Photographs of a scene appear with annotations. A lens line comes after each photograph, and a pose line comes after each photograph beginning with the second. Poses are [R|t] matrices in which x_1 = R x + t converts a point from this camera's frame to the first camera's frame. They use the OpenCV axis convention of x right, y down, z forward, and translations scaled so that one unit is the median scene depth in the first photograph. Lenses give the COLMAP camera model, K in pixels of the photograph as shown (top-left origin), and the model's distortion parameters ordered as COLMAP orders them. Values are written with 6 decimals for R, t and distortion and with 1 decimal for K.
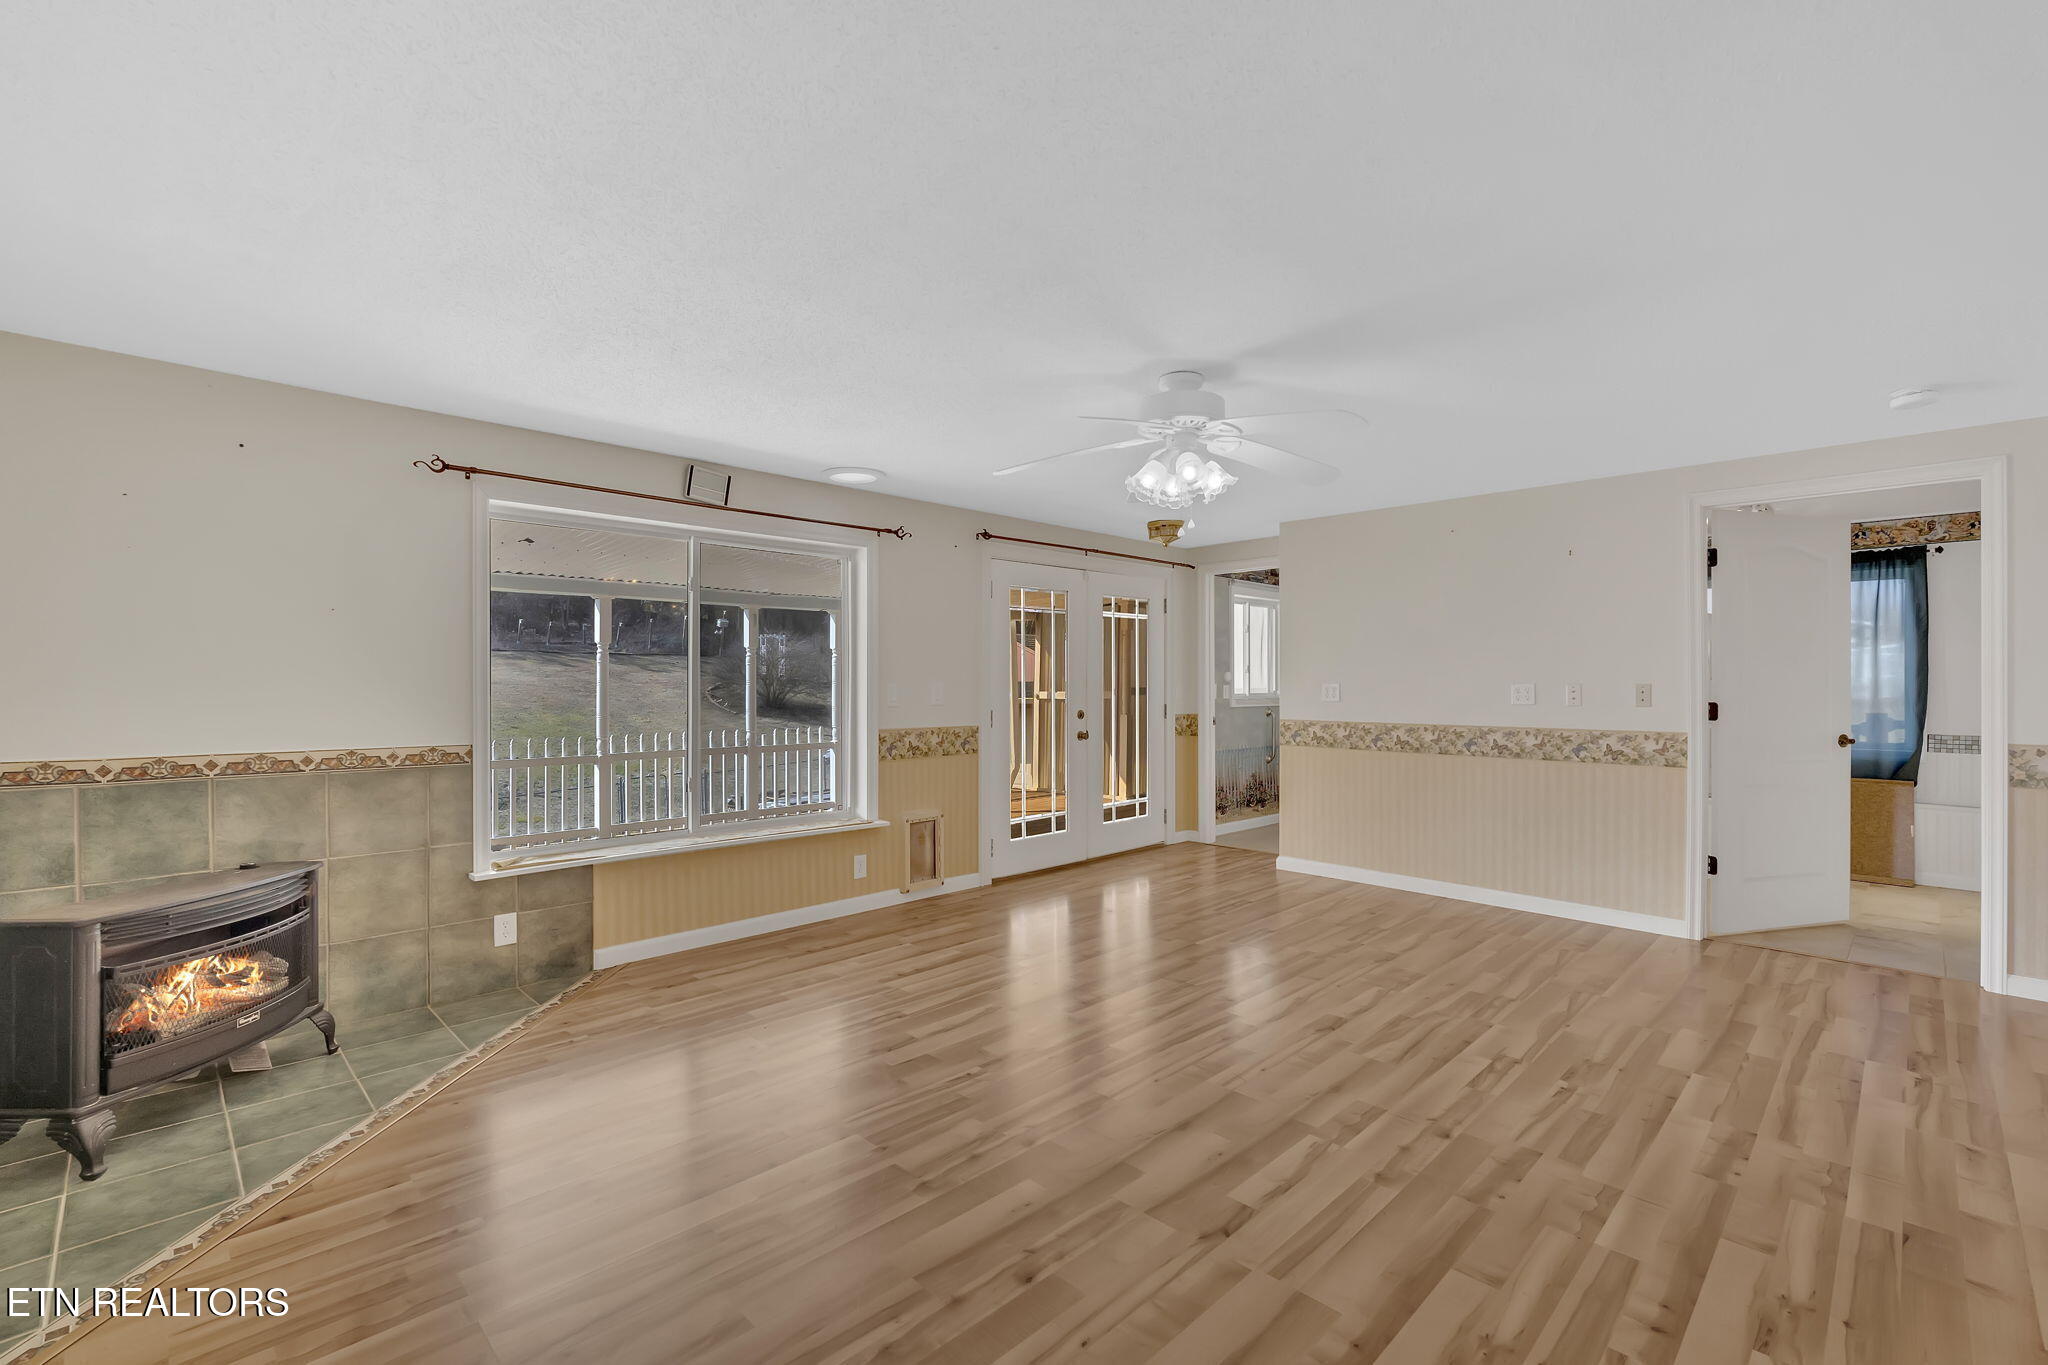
lens RADIAL K [[894.9, 0, 1029.0], [0, 894.9, 685.6], [0, 0, 1]] dist [-0.001273, -0.000941]
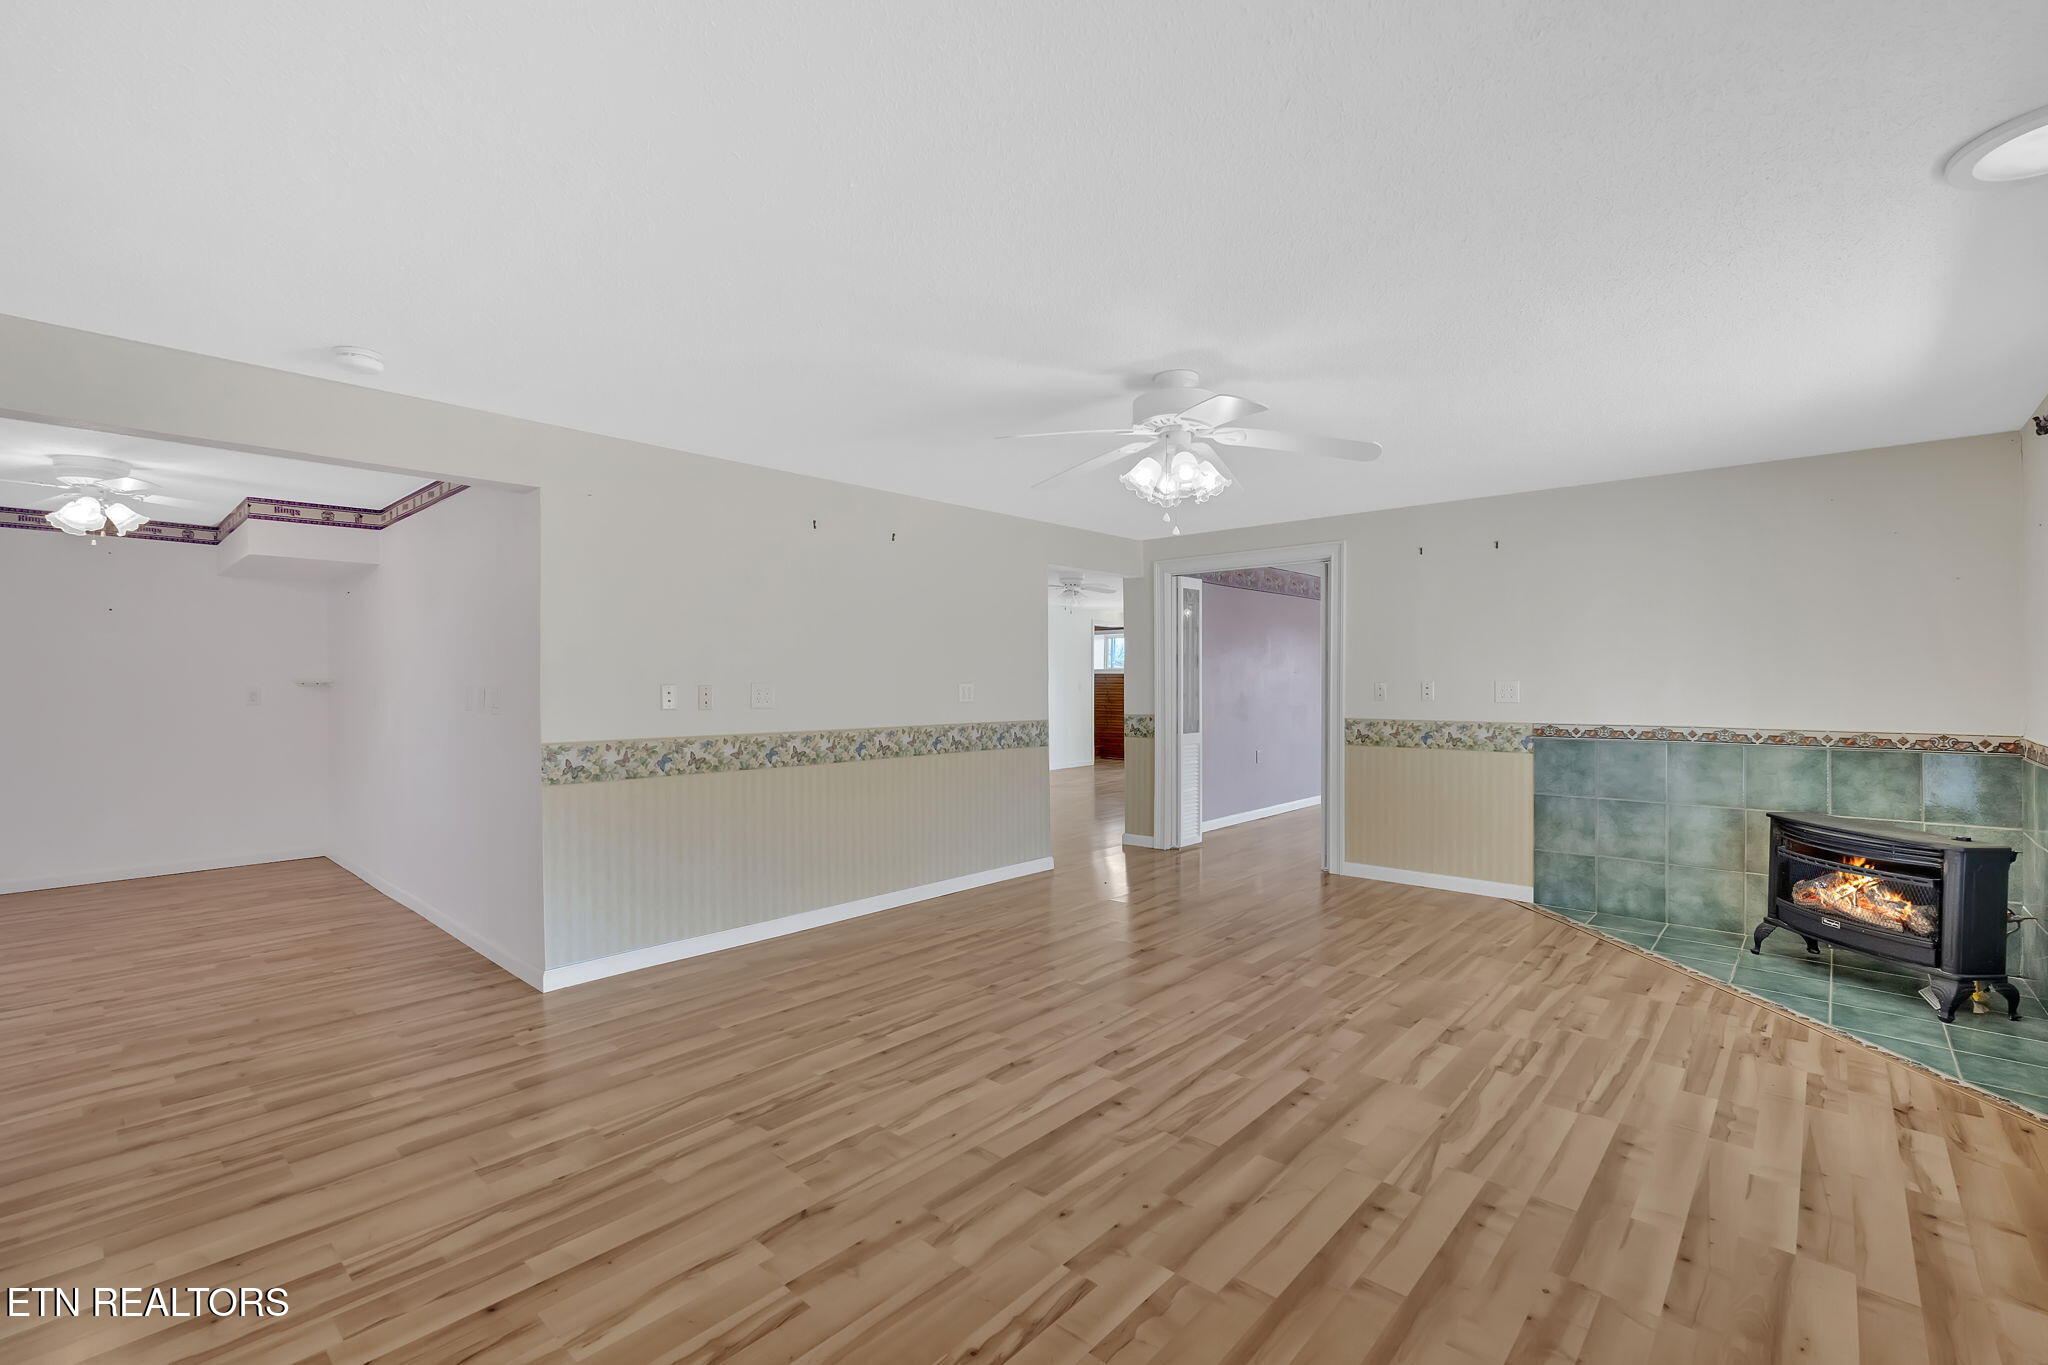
lens RADIAL K [[894.9, 0, 1029.0], [0, 894.9, 685.6], [0, 0, 1]] dist [-0.001273, -0.000941]
pose [[-0.998540, 0.000305, -0.054010, 0.373386], [-0.000079, 0.999975, 0.007096, -0.006303], [0.054011, 0.007090, -0.998515, 1.913834]]
